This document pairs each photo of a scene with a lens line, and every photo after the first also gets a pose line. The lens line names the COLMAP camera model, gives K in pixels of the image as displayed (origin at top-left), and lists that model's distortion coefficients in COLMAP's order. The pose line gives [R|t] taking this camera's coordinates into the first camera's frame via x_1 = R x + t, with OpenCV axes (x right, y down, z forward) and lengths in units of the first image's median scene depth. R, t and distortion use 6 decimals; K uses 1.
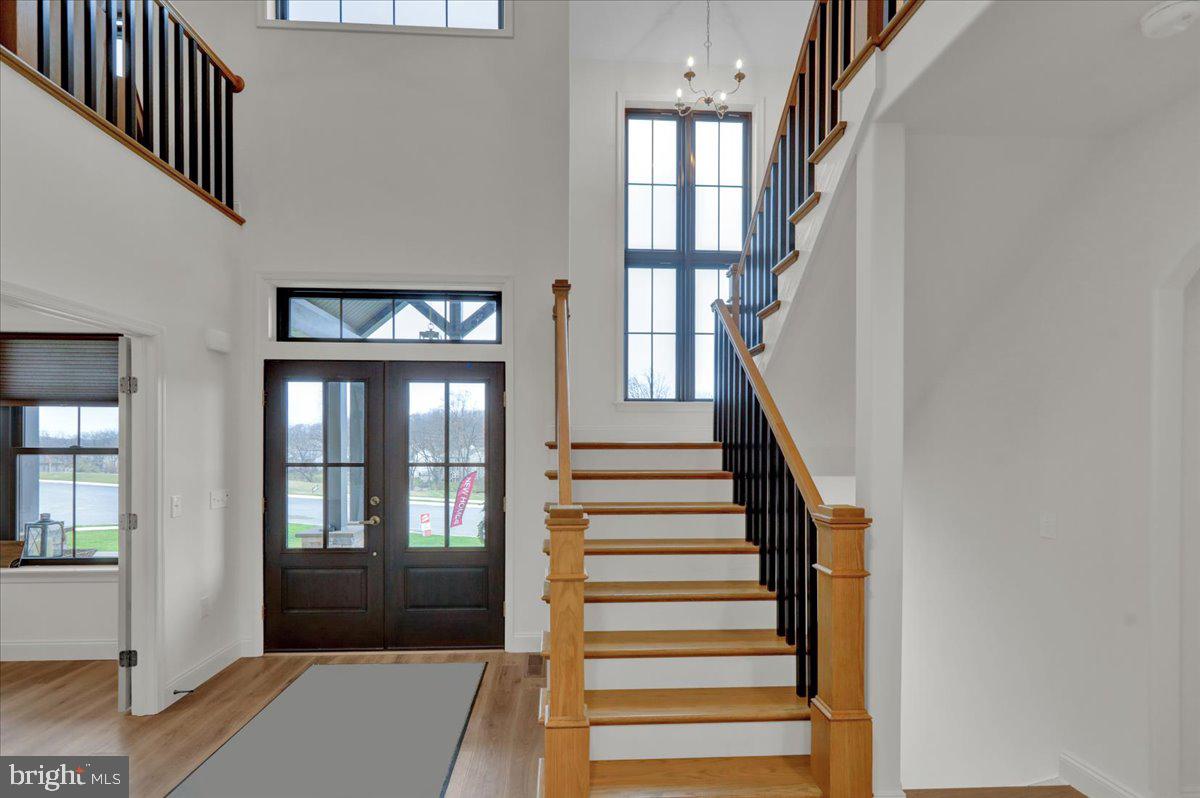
lens RADIAL K [[568.3, 0, 584.6], [0, 568.3, 443.1], [0, 0, 1]] dist [0.005039, 0.000535]
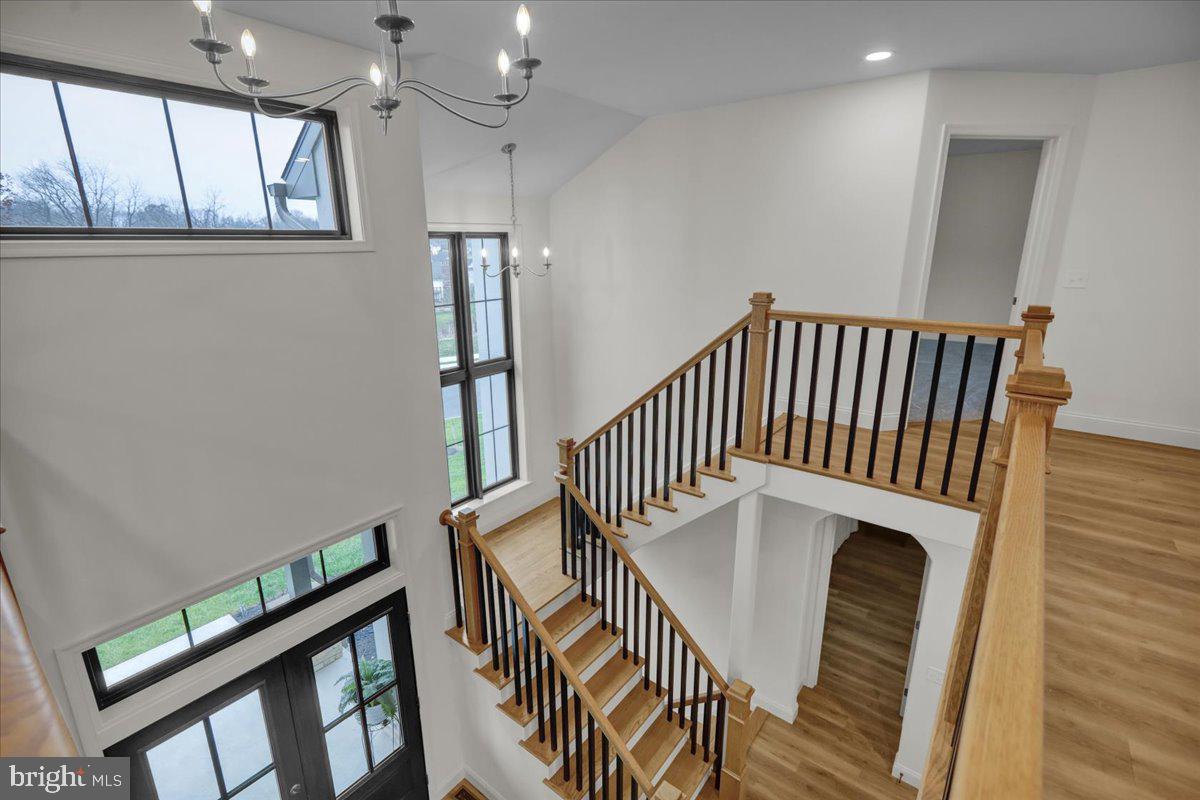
lens RADIAL K [[546.0, 0, 600.0], [0, 546.0, 400.0], [0, 0, 1]] dist [-0.001032, -0.000080]
pose [[0.659898, -0.208664, 0.721799, -0.546728], [0.009548, 0.962914, 0.269639, -0.726785], [-0.751295, -0.171042, 0.637417, 0.187683]]
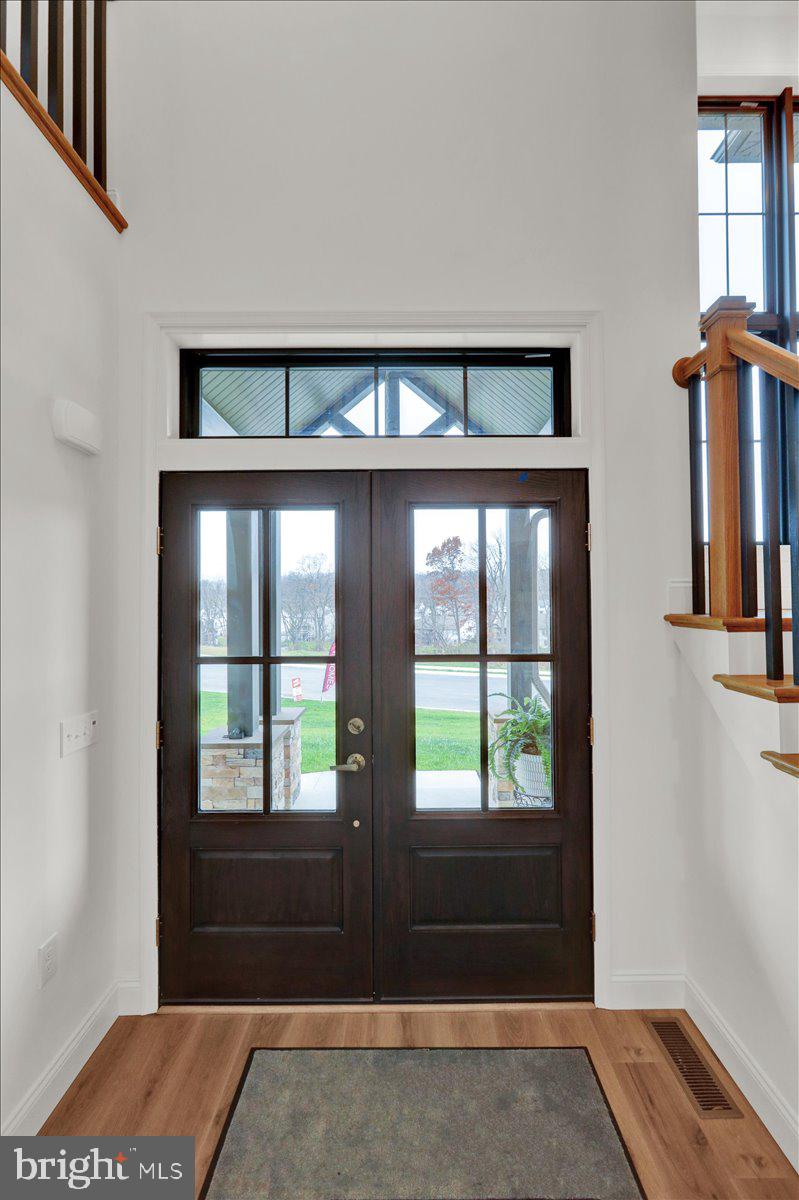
lens RADIAL K [[546.0, 0, 401.0], [0, 546.0, 593.1], [0, 0, 1]] dist [-0.001032, -0.000080]
pose [[0.998524, -0.011003, -0.053195, -0.296557], [0.010019, 0.999774, -0.018728, -0.015596], [0.053389, 0.018167, 0.998409, 0.477328]]
